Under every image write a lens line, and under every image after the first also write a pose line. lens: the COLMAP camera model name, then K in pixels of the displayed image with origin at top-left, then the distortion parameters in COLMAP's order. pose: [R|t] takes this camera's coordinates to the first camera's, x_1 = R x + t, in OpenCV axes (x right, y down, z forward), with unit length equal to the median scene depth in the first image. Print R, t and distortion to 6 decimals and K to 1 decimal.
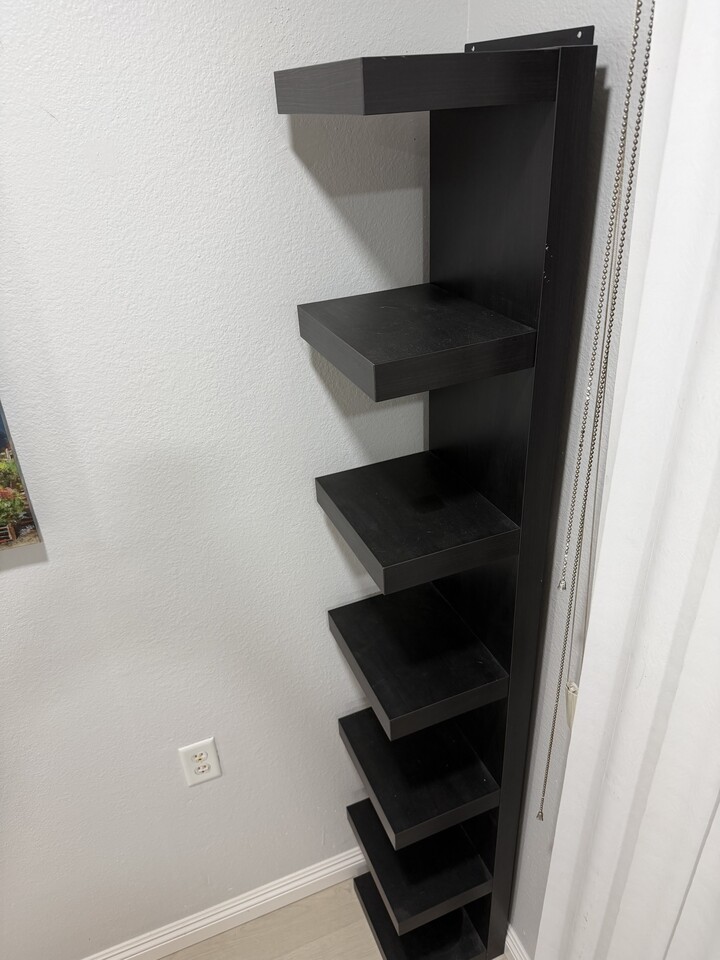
lens RADIAL K [[685.3, 0, 363.5], [0, 685.3, 481.9], [0, 0, 1]] dist [0.012583, -0.002213]
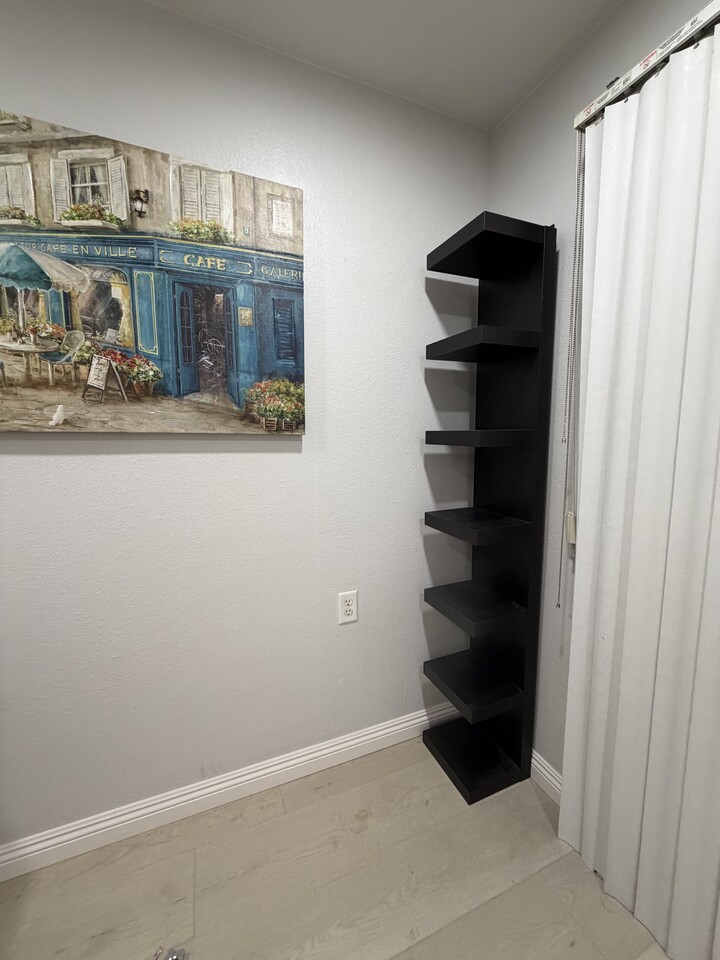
lens RADIAL K [[383.8, 0, 360.4], [0, 383.8, 479.3], [0, 0, 1]] dist [0.001125, -0.000377]
pose [[0.999256, 0.036405, 0.012767, -0.232468], [-0.028319, 0.916900, -0.398112, 0.501683], [-0.026199, 0.397454, 0.917248, -0.016029]]
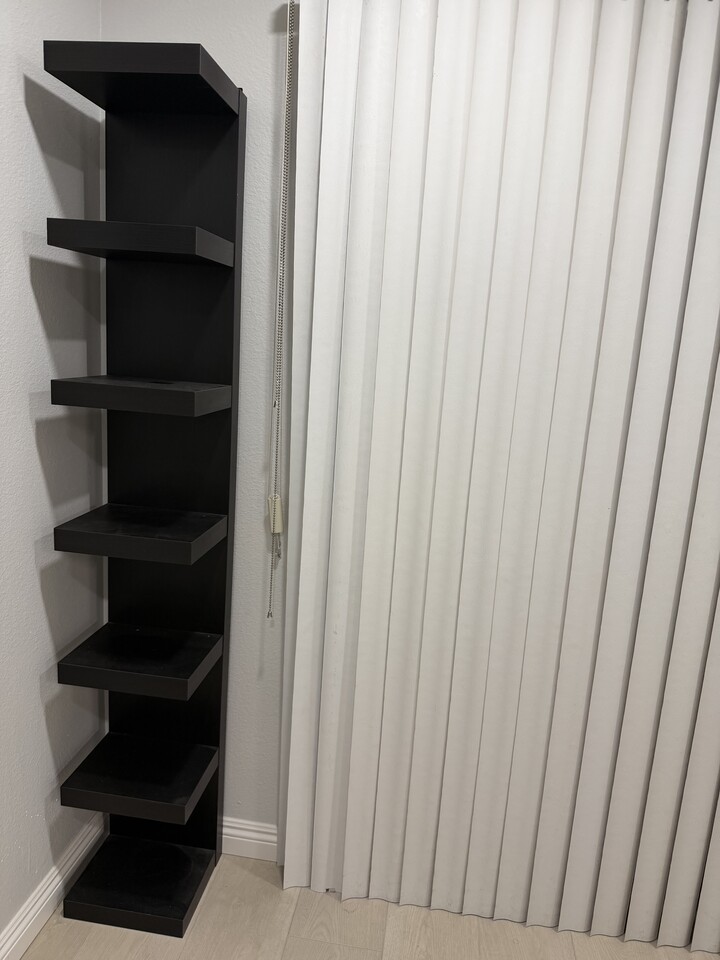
lens RADIAL K [[685.3, 0, 362.8], [0, 685.3, 488.1], [0, 0, 1]] dist [0.012583, -0.002213]
pose [[0.489893, -0.098091, 0.866247, -0.682776], [0.358802, 0.928276, -0.097800, 0.379376], [-0.794523, 0.358723, 0.489951, 0.077091]]
